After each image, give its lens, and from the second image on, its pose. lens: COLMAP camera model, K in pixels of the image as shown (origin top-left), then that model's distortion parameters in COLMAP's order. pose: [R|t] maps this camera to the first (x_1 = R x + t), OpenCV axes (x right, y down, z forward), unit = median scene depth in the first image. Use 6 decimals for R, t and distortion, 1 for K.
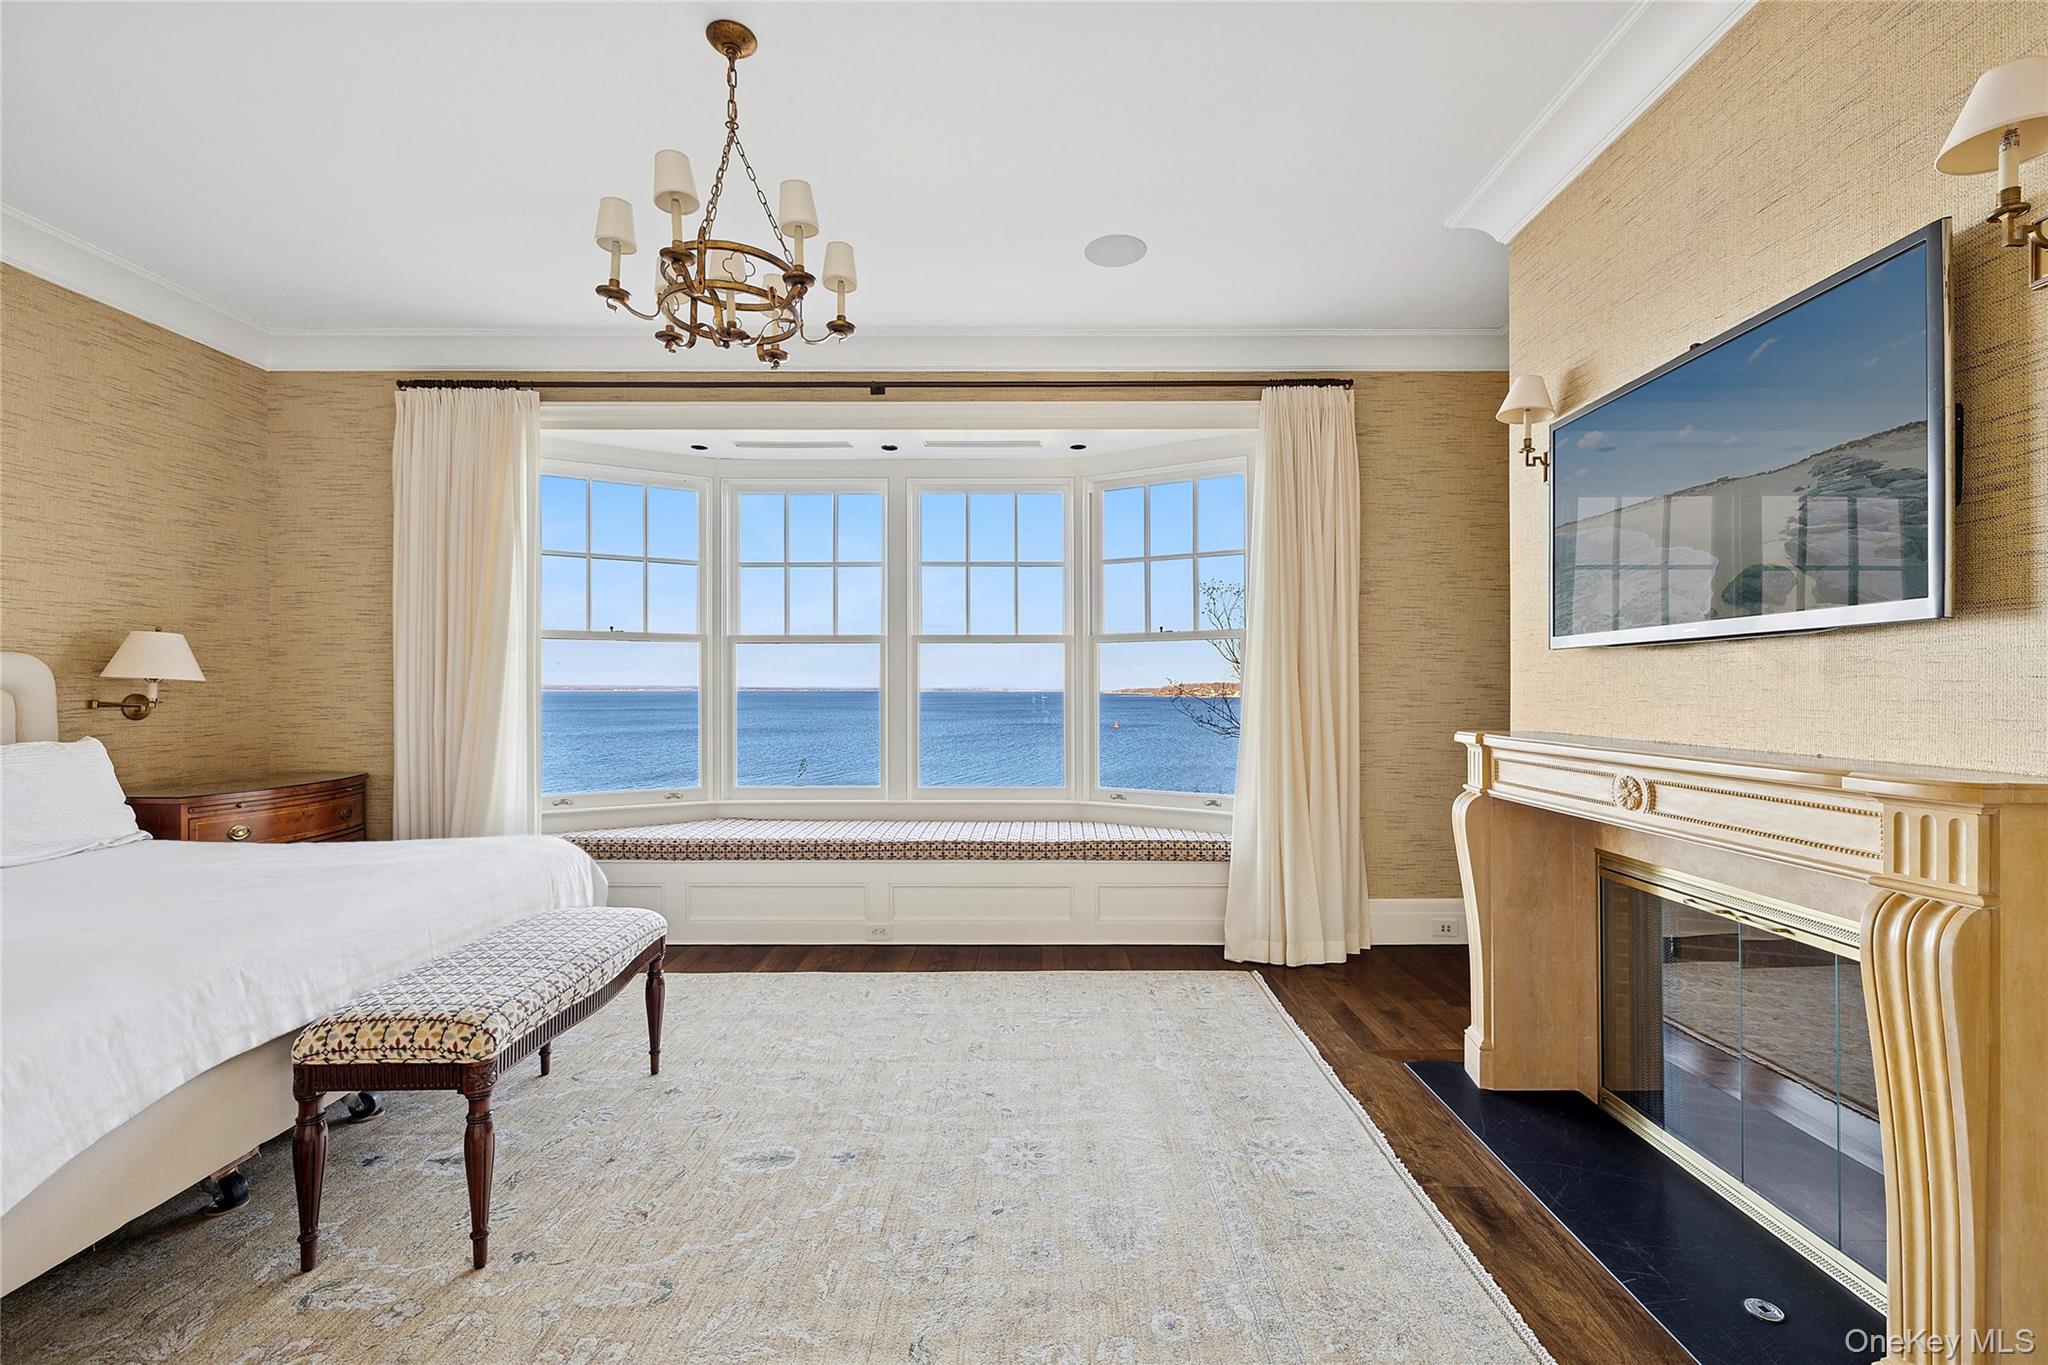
lens RADIAL K [[896.4, 0, 1024.0], [0, 896.4, 682.5], [0, 0, 1]] dist [0.000238, 0.000002]
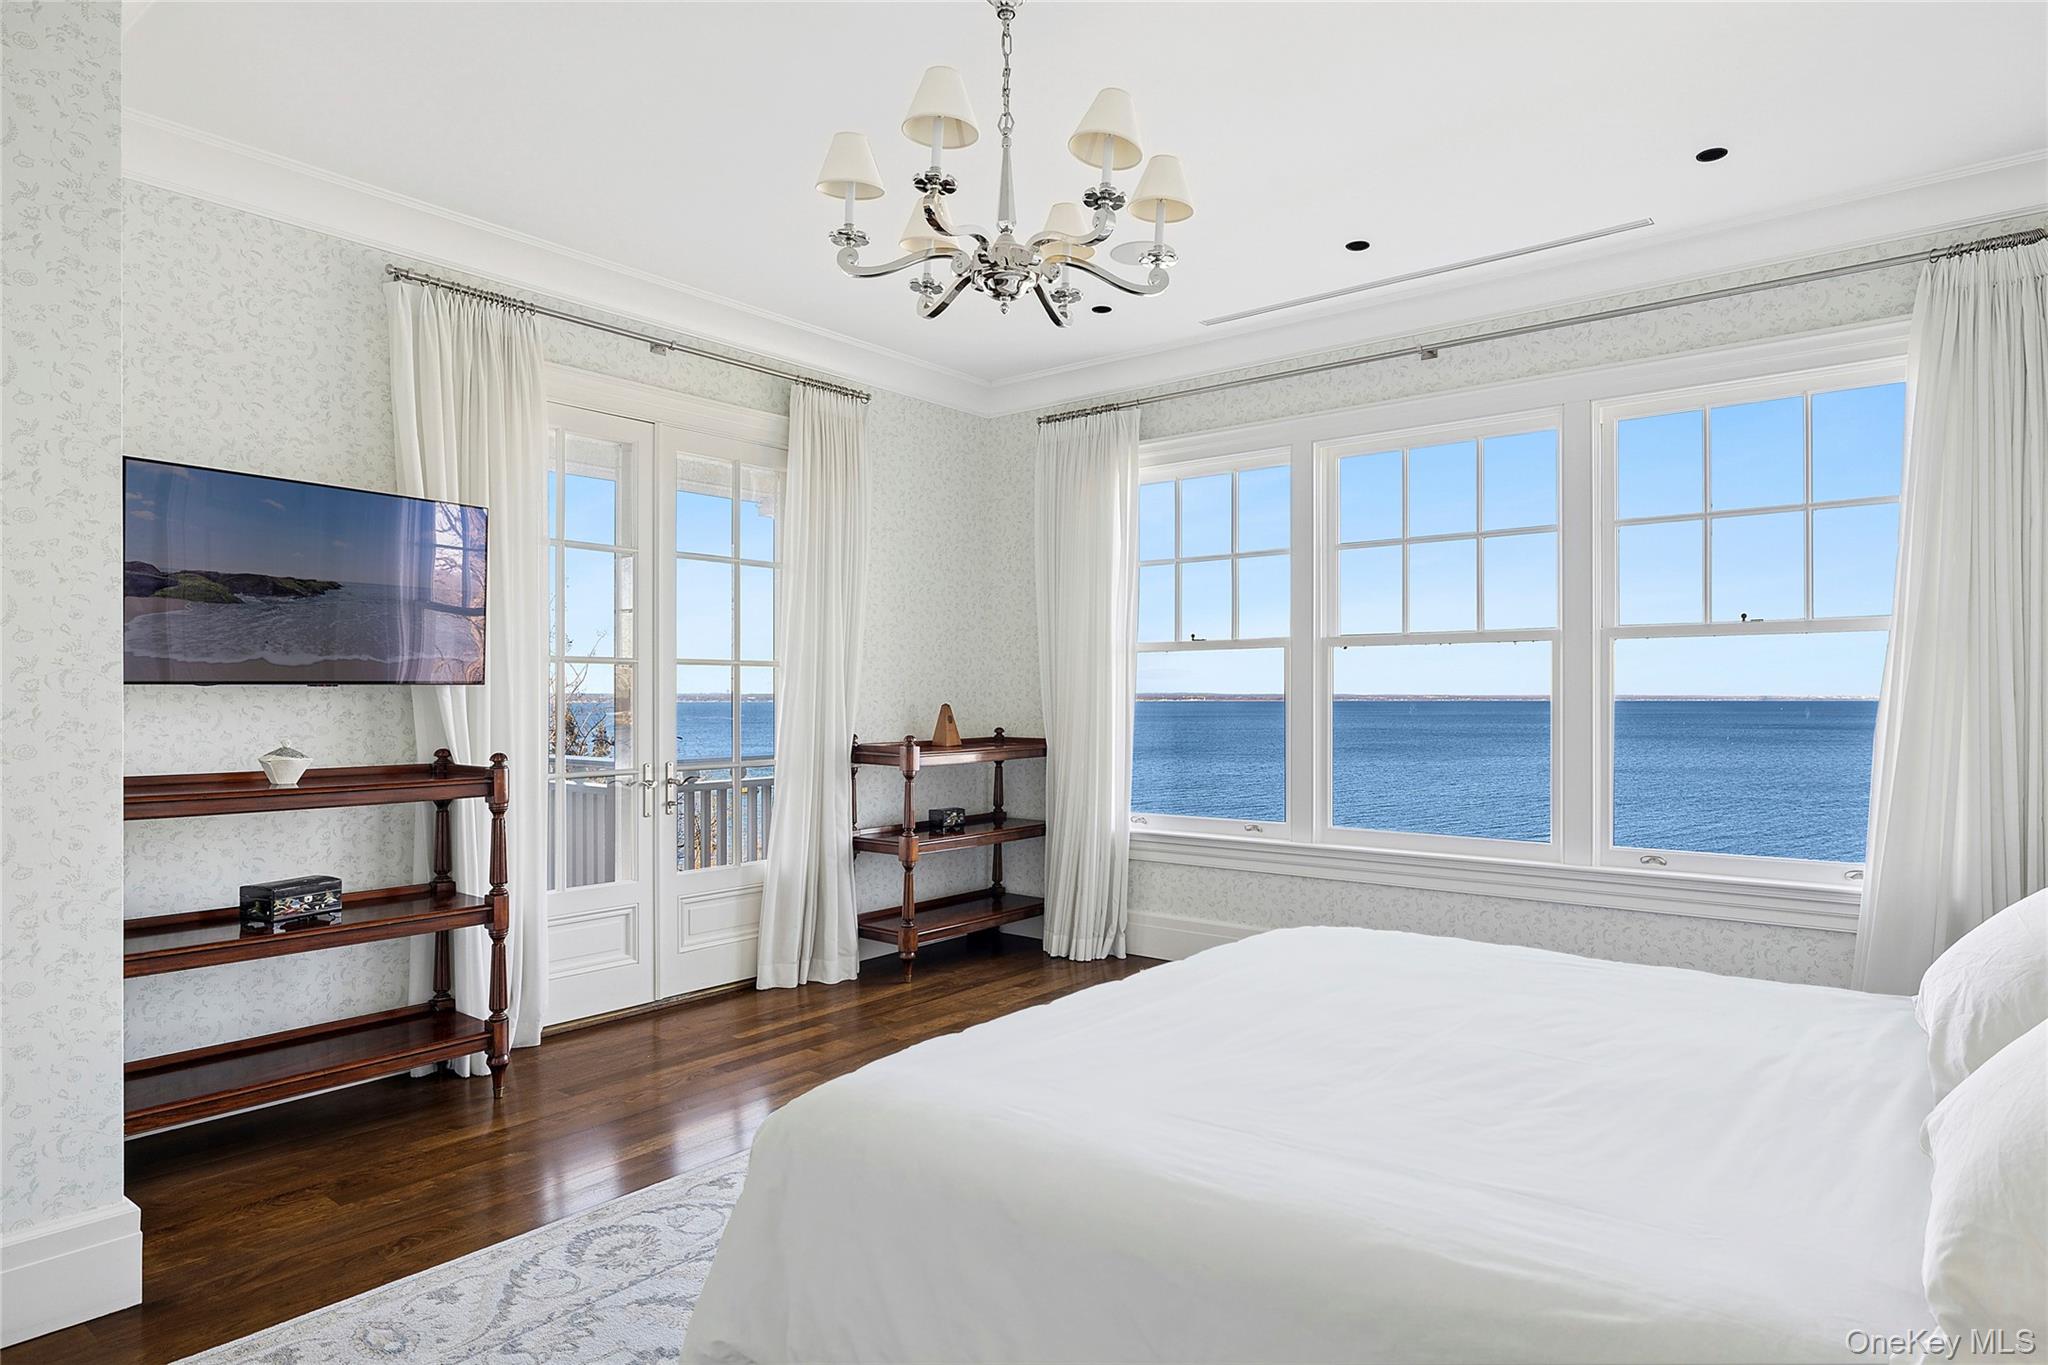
lens RADIAL K [[1189.0, 0, 1024.0], [0, 1189.0, 682.5], [0, 0, 1]] dist [-0.000352, -0.000084]
pose [[0.785955, -0.014086, -0.618124, 0.293718], [0.006496, 0.999873, -0.014525, 0.000973], [0.618250, 0.007400, 0.785947, -0.019107]]
